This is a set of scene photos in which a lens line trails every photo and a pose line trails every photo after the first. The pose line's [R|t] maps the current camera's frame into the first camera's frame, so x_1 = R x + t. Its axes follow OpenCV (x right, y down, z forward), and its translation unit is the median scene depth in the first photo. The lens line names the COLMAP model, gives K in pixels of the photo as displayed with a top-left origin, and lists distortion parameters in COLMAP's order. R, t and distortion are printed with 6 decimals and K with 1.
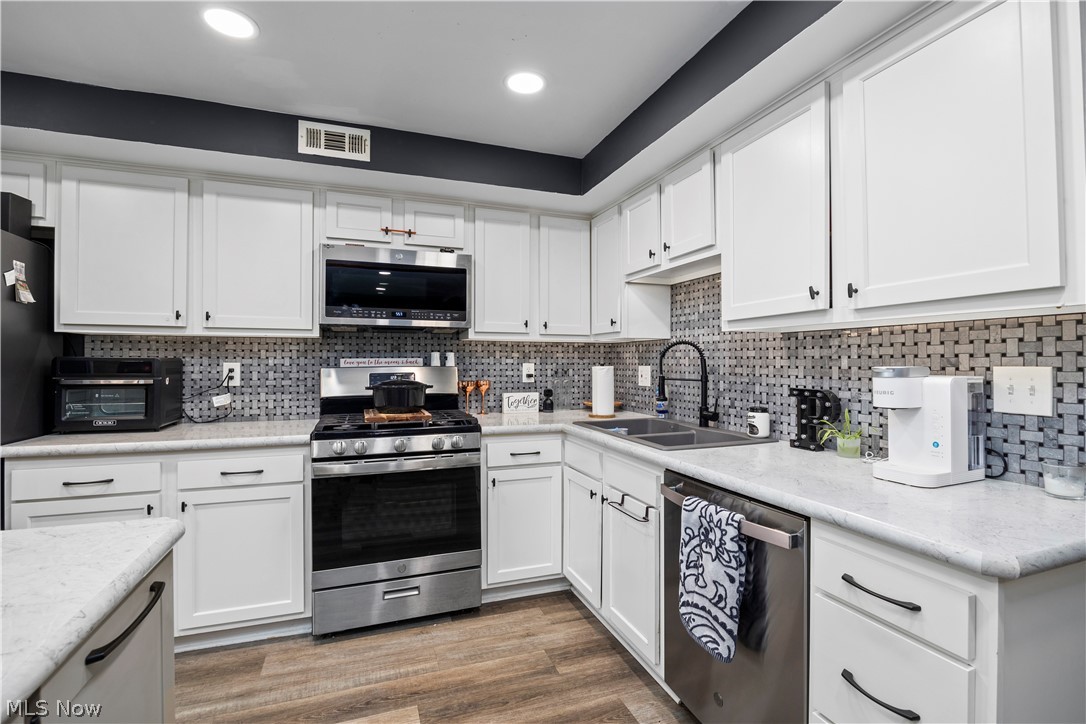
lens RADIAL K [[493.8, 0, 546.0], [0, 493.8, 360.6], [0, 0, 1]] dist [-0.021666, -0.000221]
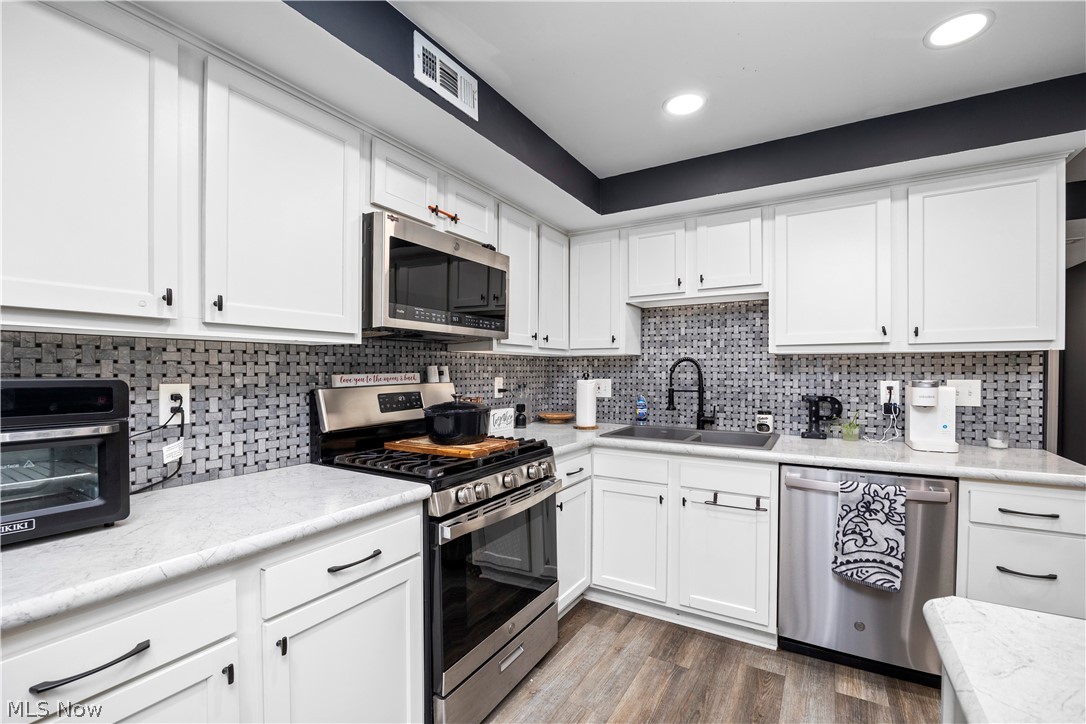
lens RADIAL K [[468.5, 0, 537.9], [0, 468.5, 375.8], [0, 0, 1]] dist [-0.024536, 0.001311]
pose [[0.785839, -0.009180, 0.618363, -0.722301], [-0.000212, 0.999886, 0.015112, -0.015236], [-0.618431, -0.012007, 0.785747, 0.350607]]
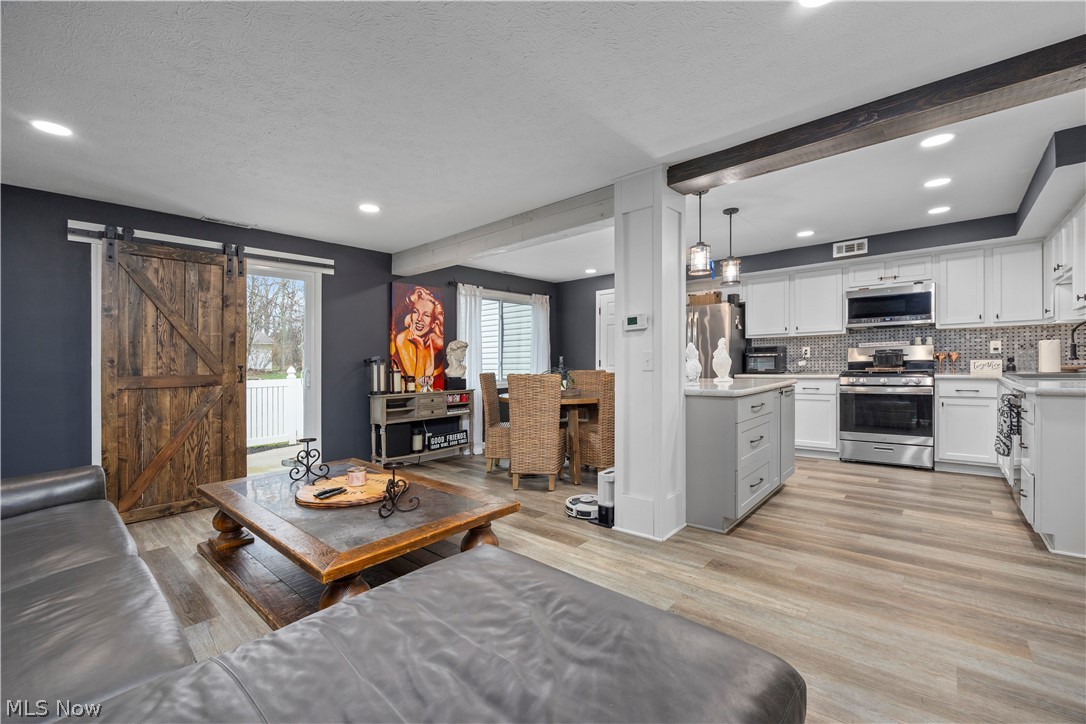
lens RADIAL K [[442.6, 0, 549.0], [0, 442.6, 376.6], [0, 0, 1]] dist [-0.011587, -0.000422]
pose [[0.465926, 0.019416, -0.884611, 0.712965], [0.029620, 0.998857, 0.037524, 0.033287], [0.884328, -0.043685, 0.464818, -1.176408]]
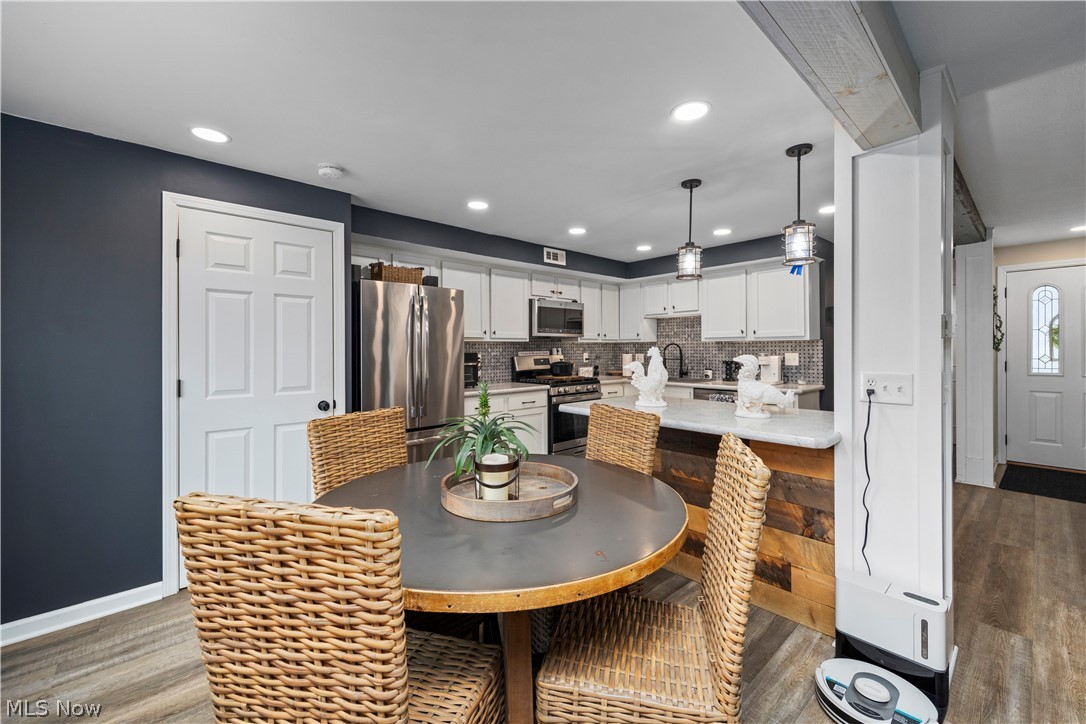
lens RADIAL K [[432.9, 0, 542.8], [0, 432.9, 353.3], [0, 0, 1]] dist [-0.003500, -0.000902]
pose [[0.932138, -0.009883, 0.361968, -1.160976], [0.006284, 0.999918, 0.011120, -0.020341], [-0.362048, -0.008091, 0.932124, -0.821037]]
